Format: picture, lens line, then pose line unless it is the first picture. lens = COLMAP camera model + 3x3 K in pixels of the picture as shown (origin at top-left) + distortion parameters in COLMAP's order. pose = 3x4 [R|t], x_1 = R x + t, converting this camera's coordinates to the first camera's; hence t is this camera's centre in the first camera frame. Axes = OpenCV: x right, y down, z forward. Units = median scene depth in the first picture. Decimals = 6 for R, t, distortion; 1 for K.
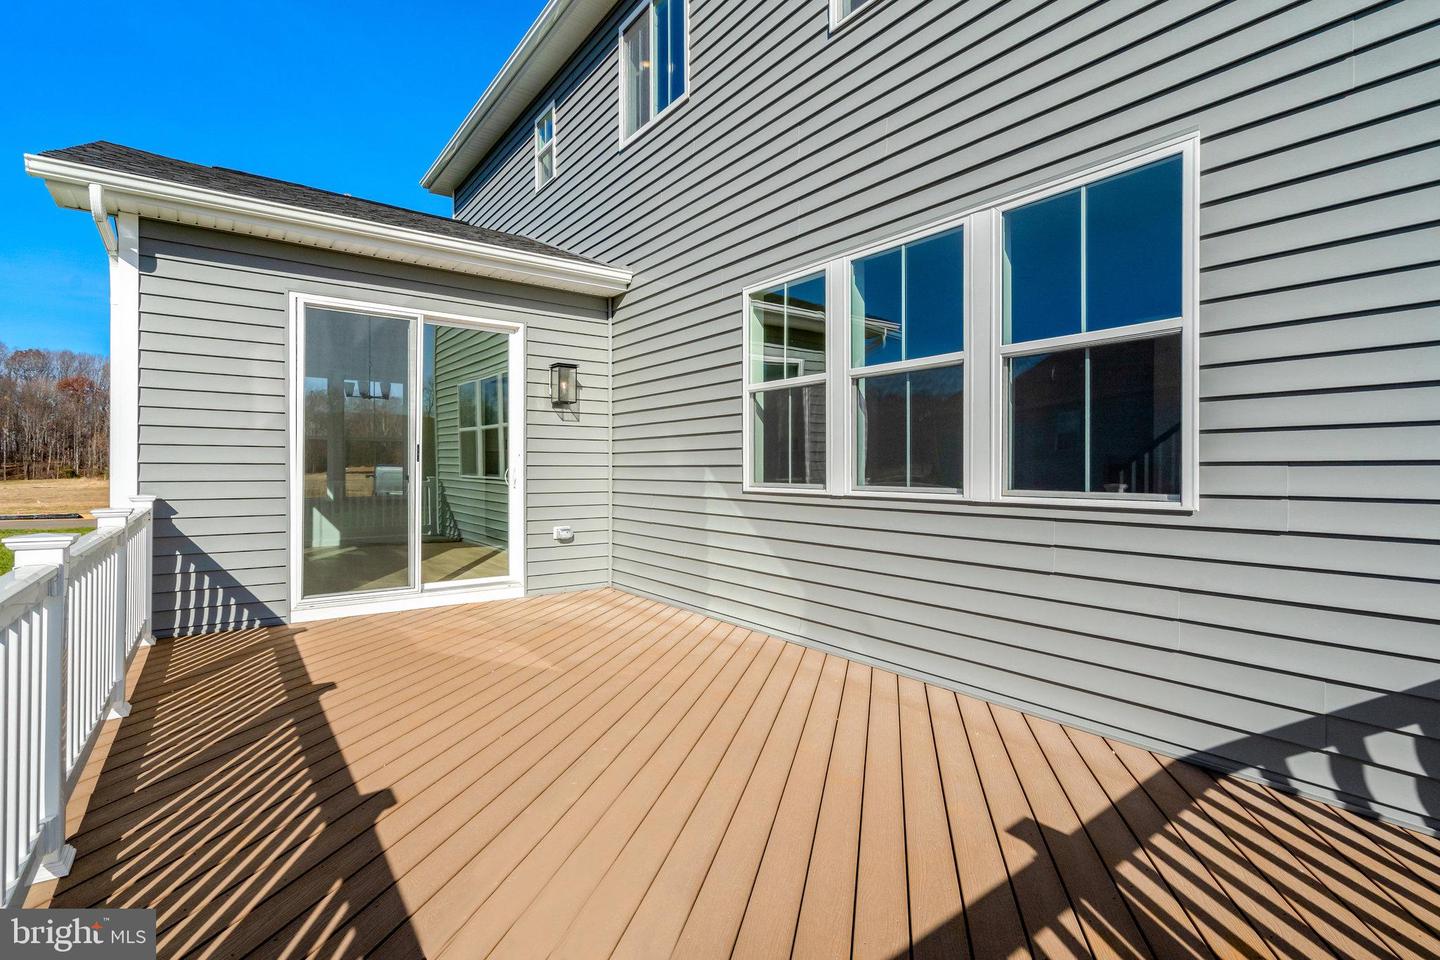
lens RADIAL K [[667.7, 0, 723.3], [0, 667.7, 458.9], [0, 0, 1]] dist [0.000686, 0.000449]
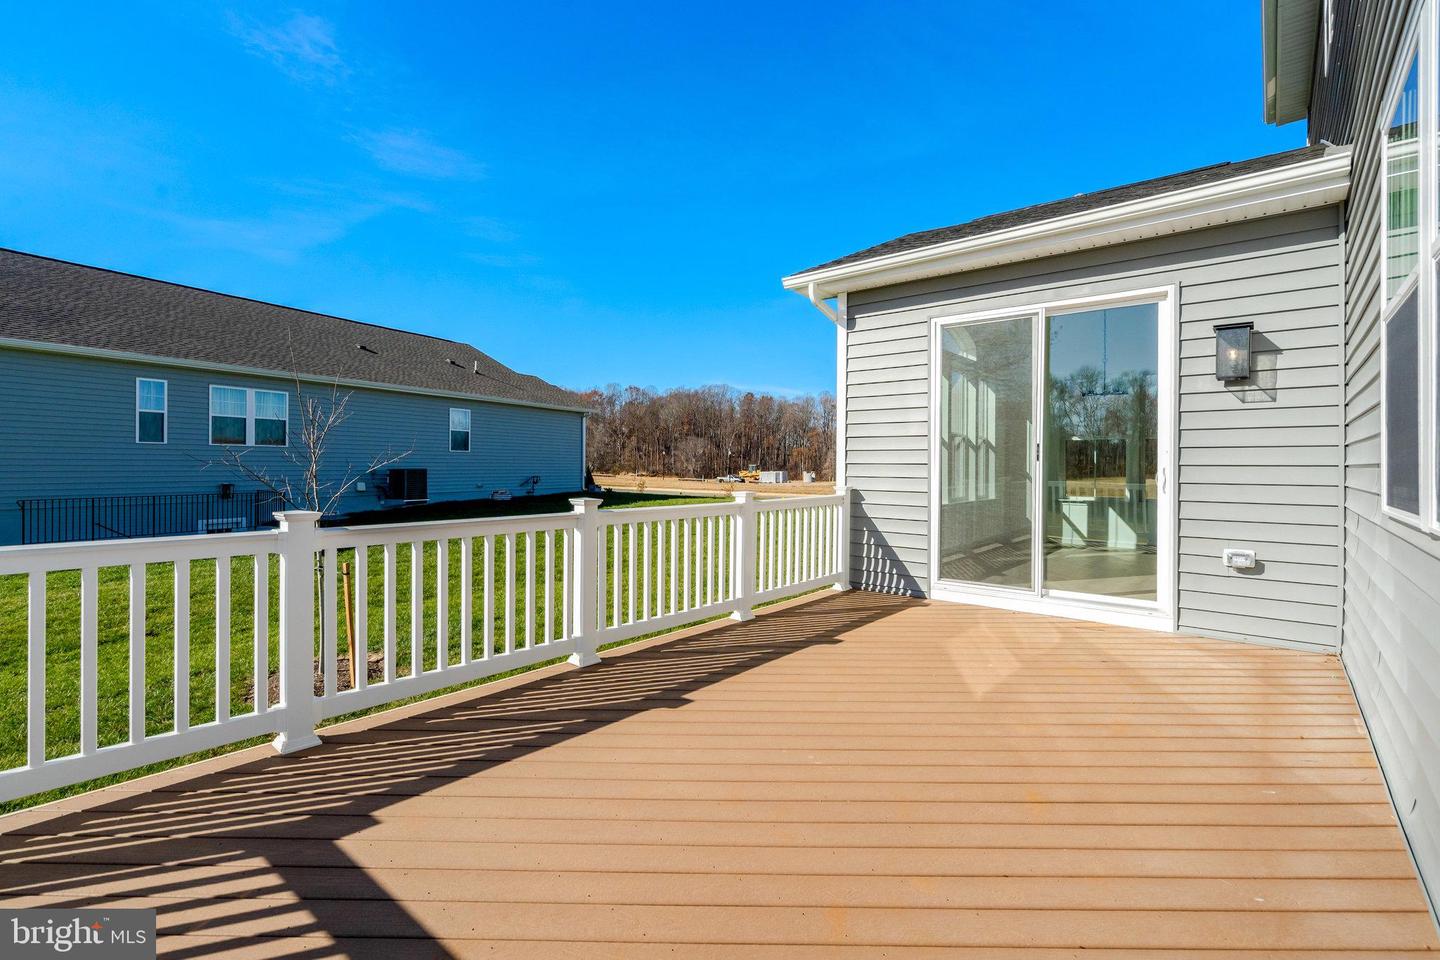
lens RADIAL K [[667.7, 0, 723.3], [0, 667.7, 458.9], [0, 0, 1]] dist [0.000686, 0.000449]
pose [[0.226998, -0.011133, -0.973832, 0.444911], [0.009376, 0.999913, -0.009246, 0.006052], [0.973850, -0.007031, 0.227082, 0.393022]]
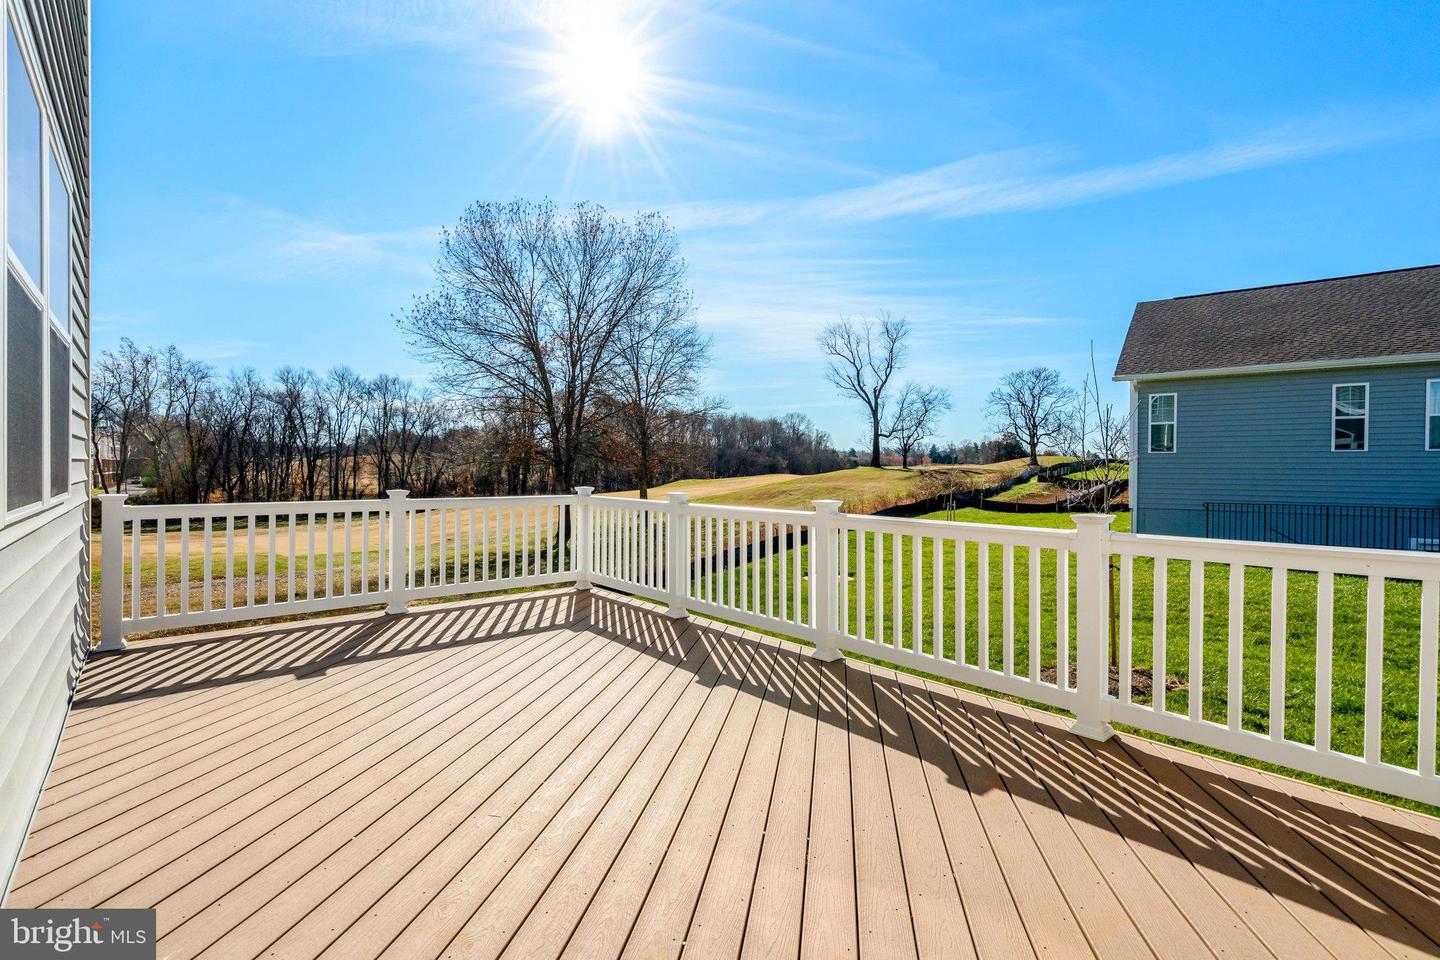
lens RADIAL K [[656.0, 0, 721.9], [0, 656.0, 478.0], [0, 0, 1]] dist [-0.000934, -0.000628]
pose [[-0.997574, -0.006762, -0.069289, -0.220491], [-0.006875, 0.999975, 0.001396, 0.015697], [0.069278, 0.001869, -0.997596, 1.274430]]
